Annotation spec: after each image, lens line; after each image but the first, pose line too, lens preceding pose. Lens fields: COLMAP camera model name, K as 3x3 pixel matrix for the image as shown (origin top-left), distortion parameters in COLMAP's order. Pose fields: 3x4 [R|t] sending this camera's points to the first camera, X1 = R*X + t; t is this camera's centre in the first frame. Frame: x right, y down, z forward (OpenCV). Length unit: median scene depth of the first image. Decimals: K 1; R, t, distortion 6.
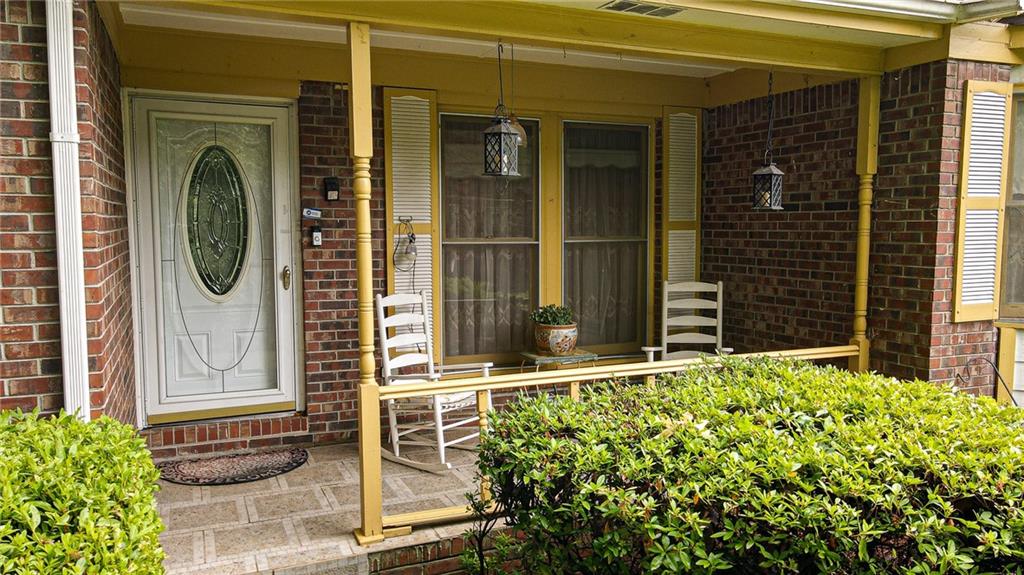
lens RADIAL K [[765.6, 0, 512.0], [0, 765.6, 287.5], [0, 0, 1]] dist [0.005239, -0.001430]
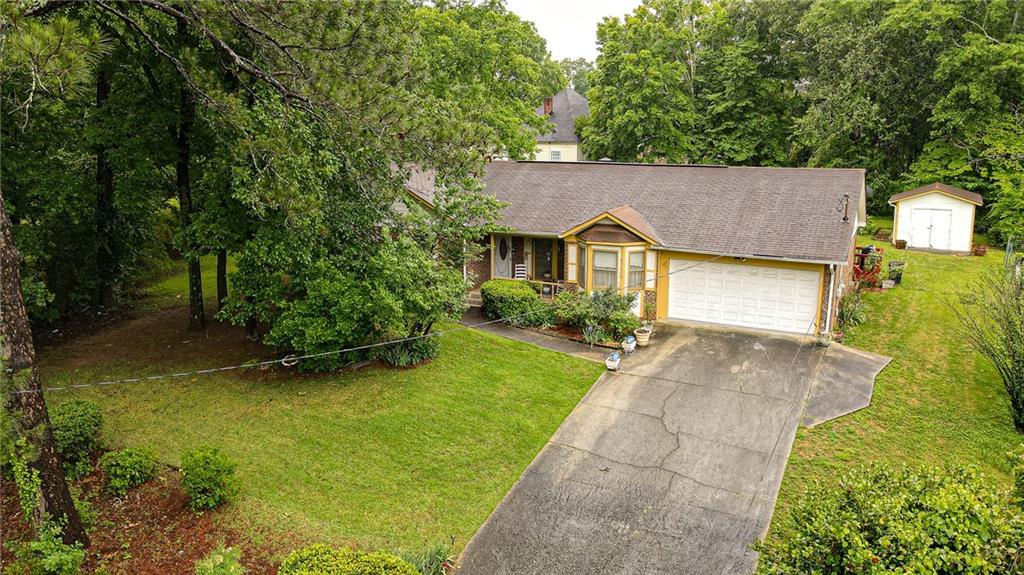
lens RADIAL K [[765.6, 0, 512.0], [0, 765.6, 287.5], [0, 0, 1]] dist [0.005239, -0.001430]
pose [[0.616265, 0.168531, -0.769295, 4.612874], [-0.071381, 0.984767, 0.158552, -0.785425], [0.784297, -0.042797, 0.618908, -2.893672]]
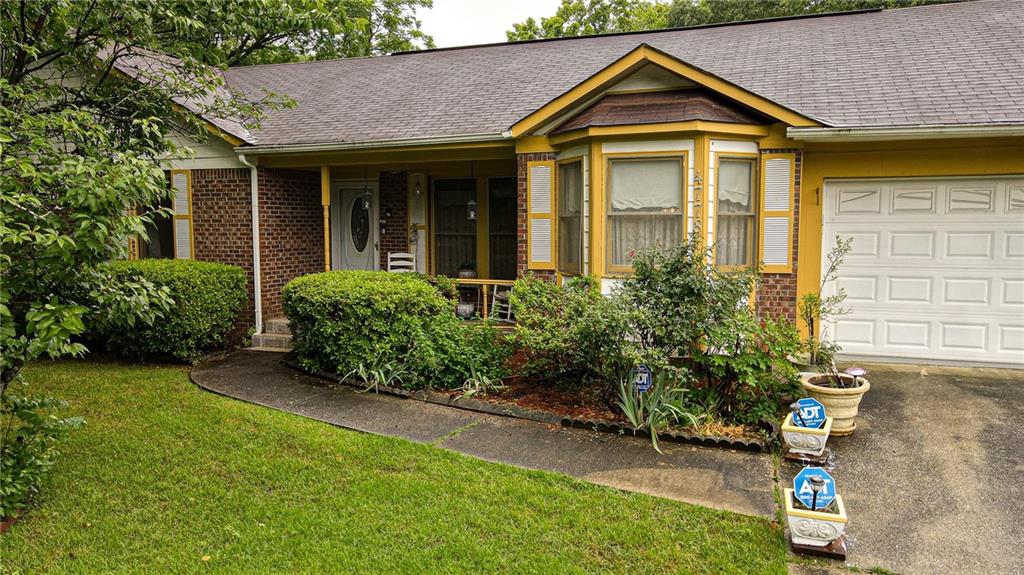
lens RADIAL K [[765.6, 0, 512.0], [0, 765.6, 287.5], [0, 0, 1]] dist [0.005239, -0.001430]
pose [[0.718100, 0.055224, -0.693746, 1.913201], [-0.060623, 0.998021, 0.016694, 0.058507], [0.693295, 0.030069, 0.720027, -0.582277]]
